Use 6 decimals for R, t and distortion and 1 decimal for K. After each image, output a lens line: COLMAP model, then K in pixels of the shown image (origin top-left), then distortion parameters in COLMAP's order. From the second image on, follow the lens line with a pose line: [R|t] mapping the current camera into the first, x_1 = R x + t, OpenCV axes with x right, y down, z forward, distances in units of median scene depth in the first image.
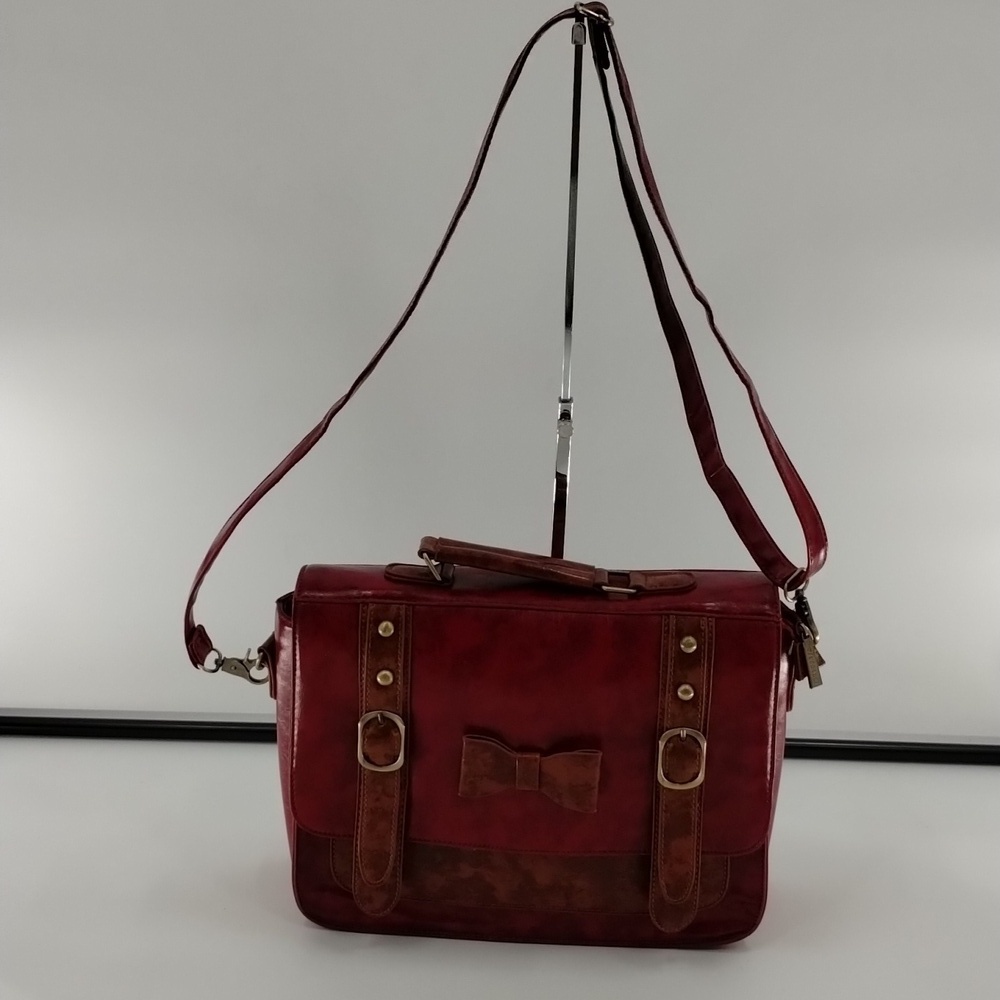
lens RADIAL K [[1925.7, 0, 519.9], [0, 1925.7, 485.1], [0, 0, 1]] dist [0.092077, -0.332952]
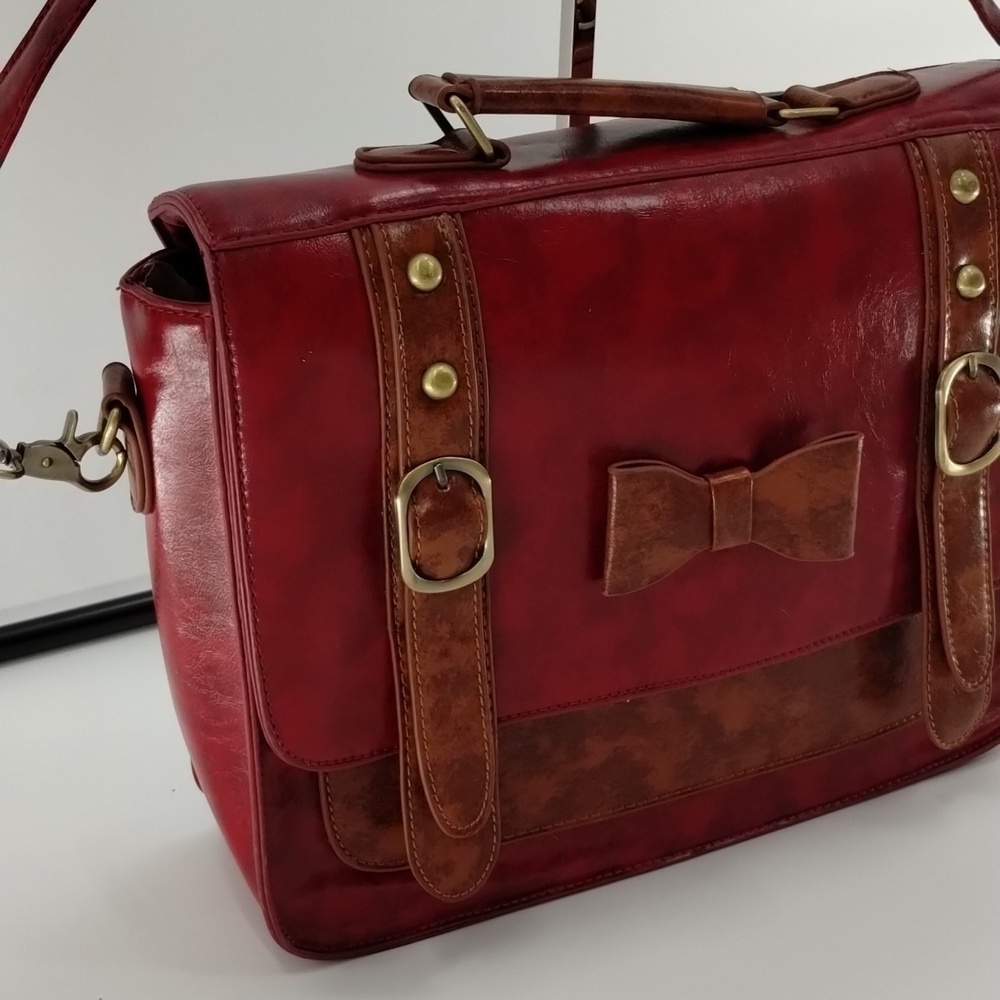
lens RADIAL K [[1925.7, 0, 519.9], [0, 1925.7, 485.1], [0, 0, 1]] dist [0.092077, -0.332952]
pose [[0.870341, -0.235736, 0.432361, -0.253595], [0.216217, 0.971753, 0.094584, 0.084216], [-0.442445, 0.011163, 0.896726, 0.581988]]
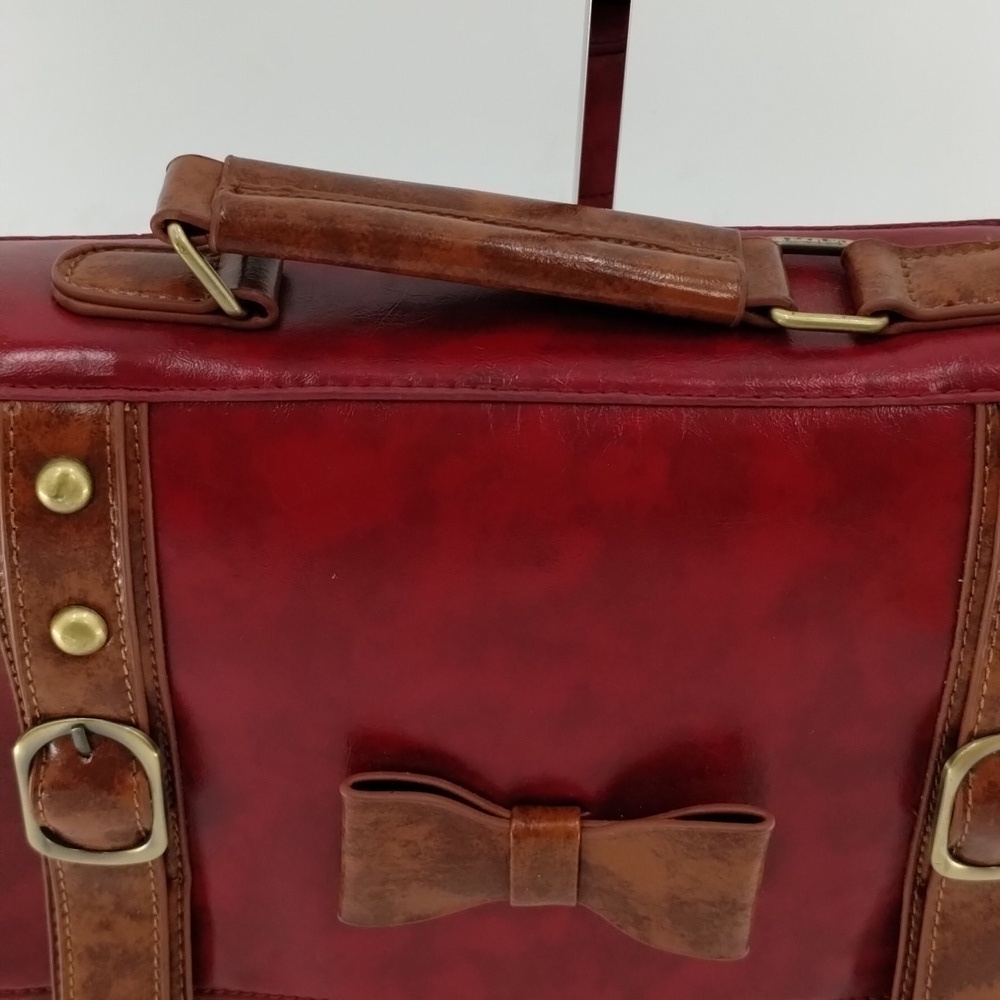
lens RADIAL K [[1925.7, 0, 519.9], [0, 1925.7, 485.1], [0, 0, 1]] dist [0.092077, -0.332952]
pose [[0.998244, -0.043822, 0.039856, -0.010421], [0.029490, 0.951182, 0.307219, -0.015666], [-0.051373, -0.305505, 0.950804, 0.703396]]
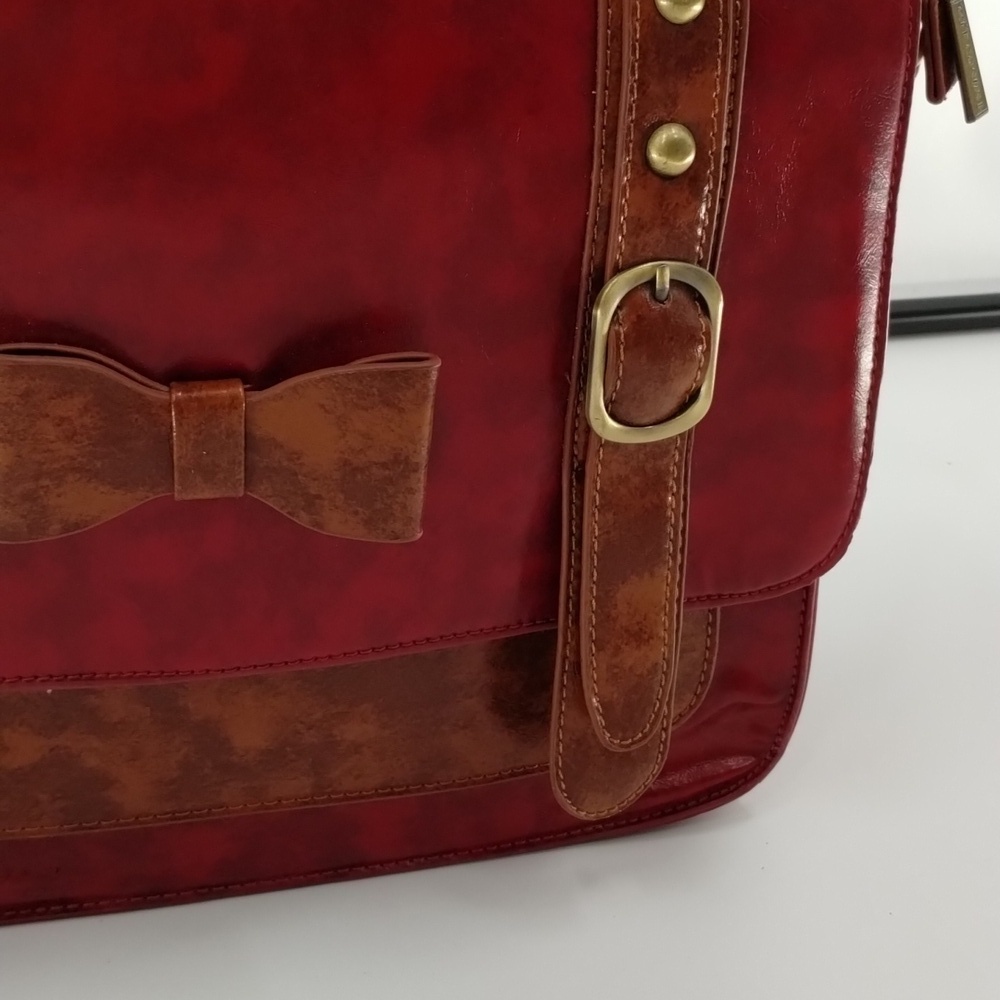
lens RADIAL K [[1925.7, 0, 519.9], [0, 1925.7, 485.1], [0, 0, 1]] dist [0.092077, -0.332952]
pose [[0.944116, -0.120395, 0.306838, -0.045851], [0.062748, 0.979530, 0.191270, 0.097676], [-0.323584, -0.161328, 0.932345, 0.684634]]
